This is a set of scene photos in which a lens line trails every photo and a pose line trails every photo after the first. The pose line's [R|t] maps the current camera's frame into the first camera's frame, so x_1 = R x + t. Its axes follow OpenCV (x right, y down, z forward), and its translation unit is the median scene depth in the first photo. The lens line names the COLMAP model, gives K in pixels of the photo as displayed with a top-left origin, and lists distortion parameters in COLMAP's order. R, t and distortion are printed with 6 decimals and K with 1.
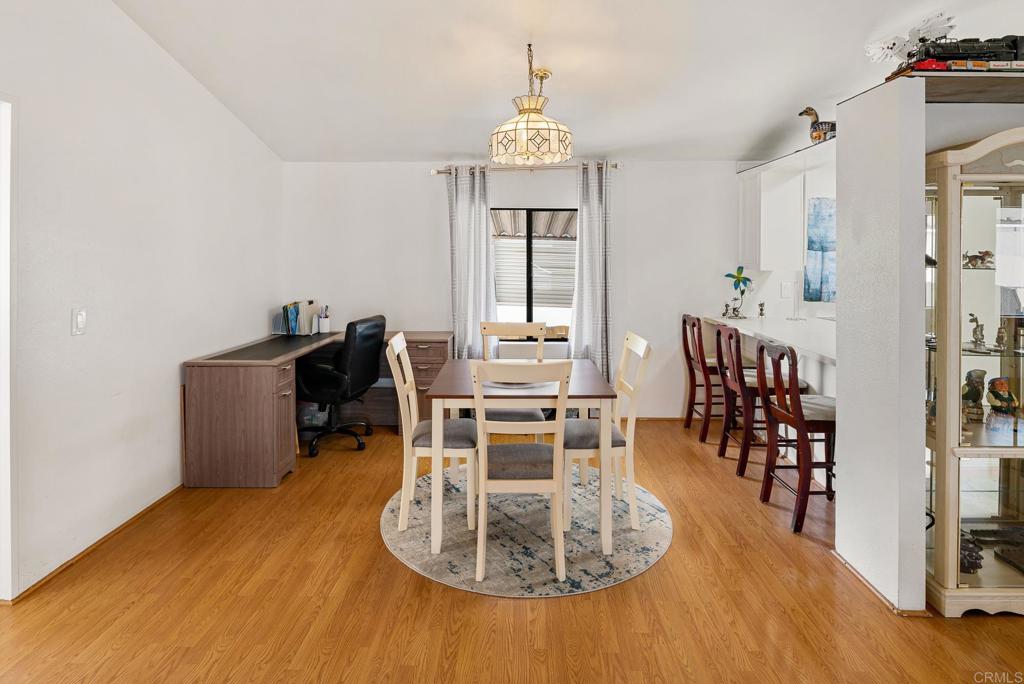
lens RADIAL K [[560.8, 0, 509.9], [0, 560.8, 255.9], [0, 0, 1]] dist [-0.002300, -0.001452]
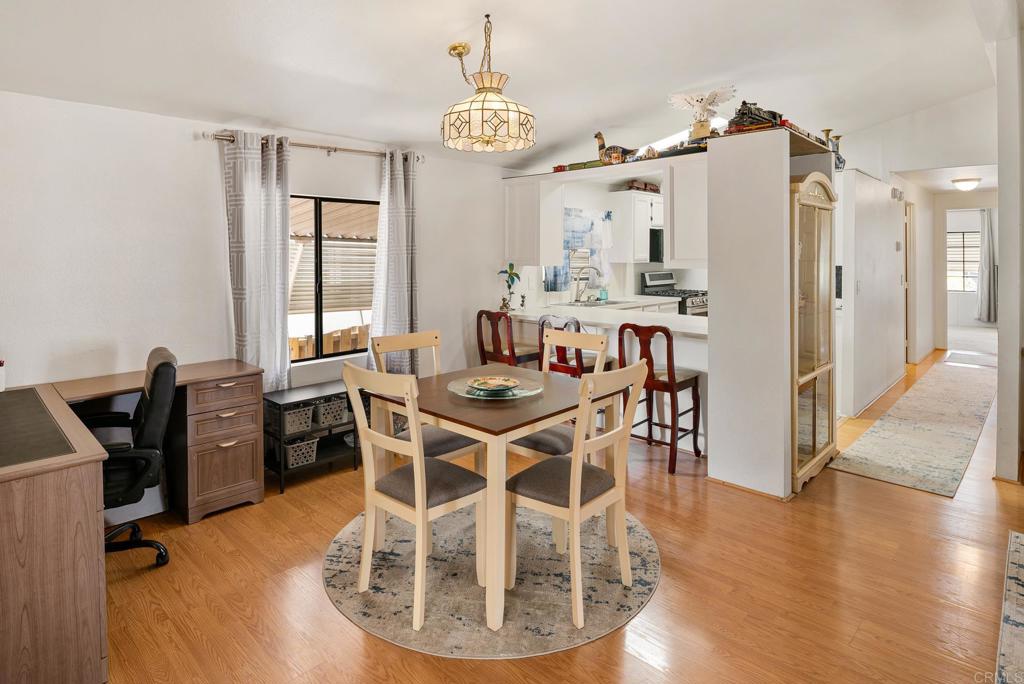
lens RADIAL K [[553.3, 0, 508.9], [0, 553.3, 252.9], [0, 0, 1]] dist [-0.005819, -0.002995]
pose [[0.684410, -0.001943, 0.729095, -0.445545], [0.005305, 0.999983, -0.002315, 0.001008], [-0.729078, 0.005452, 0.684409, 0.292565]]
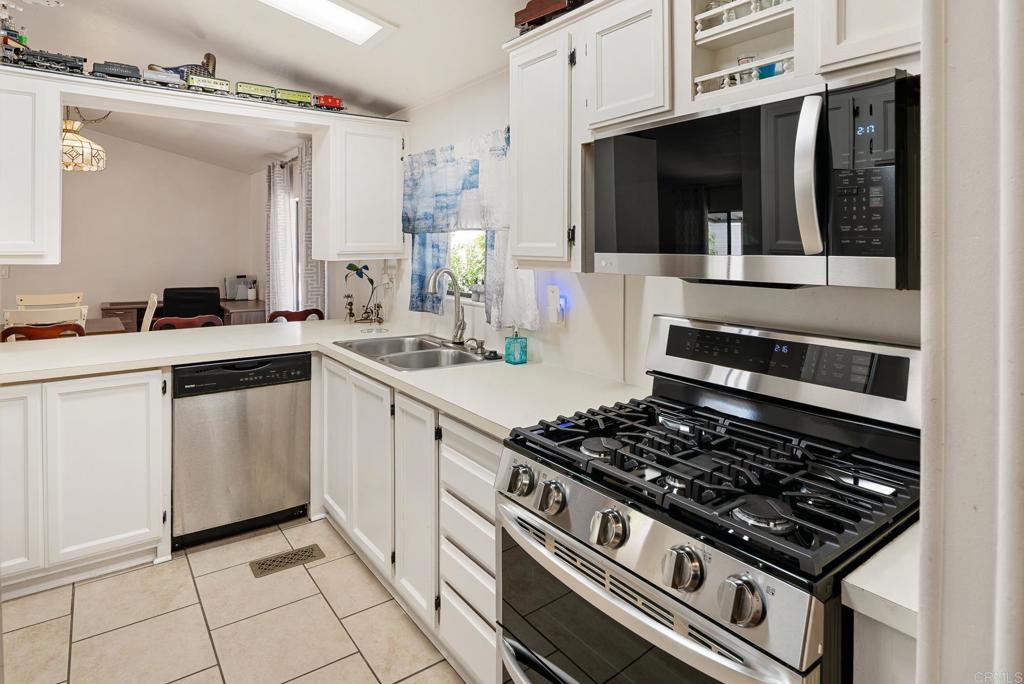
lens RADIAL K [[567.3, 0, 510.4], [0, 567.3, 245.6], [0, 0, 1]] dist [-0.004626, -0.003924]
pose [[0.605020, 0.002359, -0.796207, 1.325323], [-0.003930, 0.999992, -0.000023, 0.006158], [0.796201, 0.003144, 0.605024, 0.790441]]
